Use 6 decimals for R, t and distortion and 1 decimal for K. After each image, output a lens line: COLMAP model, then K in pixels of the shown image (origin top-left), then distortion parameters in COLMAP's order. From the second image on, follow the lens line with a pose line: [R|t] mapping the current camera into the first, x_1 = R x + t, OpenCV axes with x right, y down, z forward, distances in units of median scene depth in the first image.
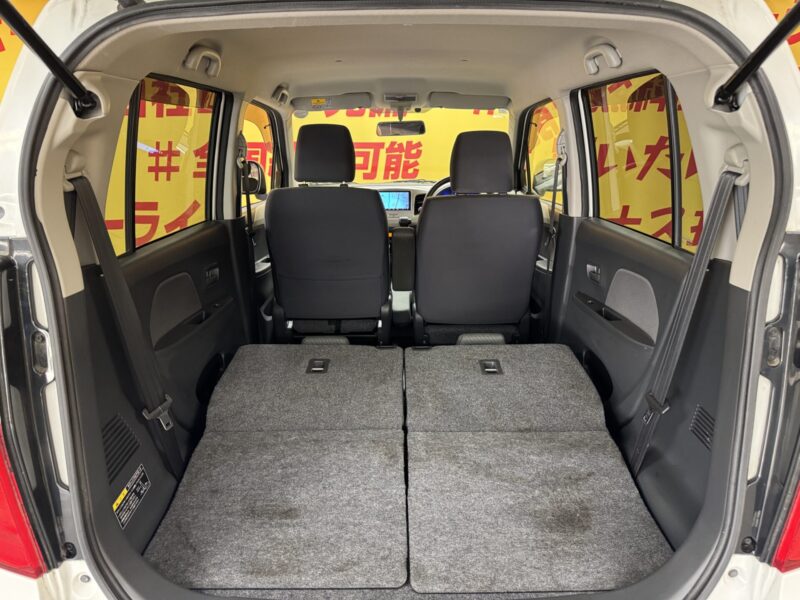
lens RADIAL K [[615.7, 0, 408.1], [0, 615.7, 335.5], [0, 0, 1]] dist [-0.007876, -0.017362]
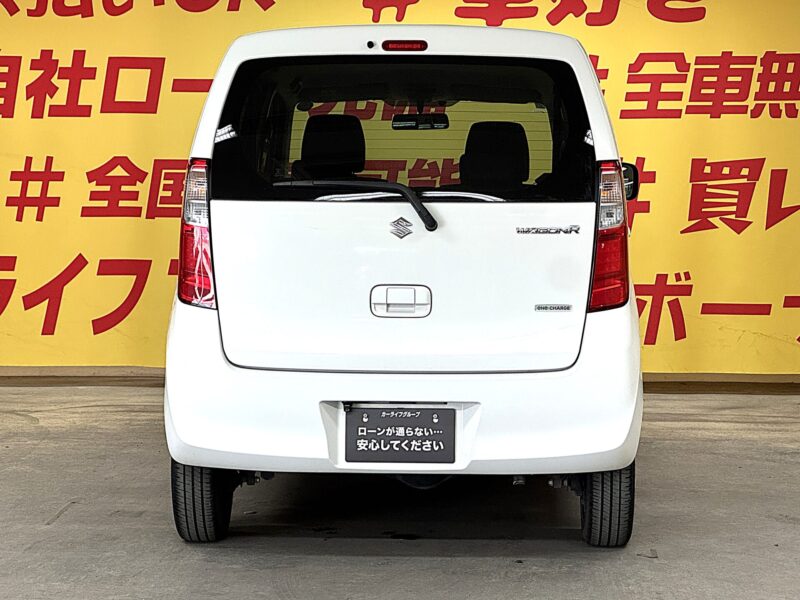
lens RADIAL K [[1908.4, 0, 393.5], [0, 1908.4, 302.3], [0, 0, 1]] dist [-0.112432, 0.000000]
pose [[0.998655, 0.011528, -0.050547, 0.203094], [-0.024133, 0.966261, -0.256432, 1.346723], [0.045885, 0.257307, 0.965240, -3.446991]]
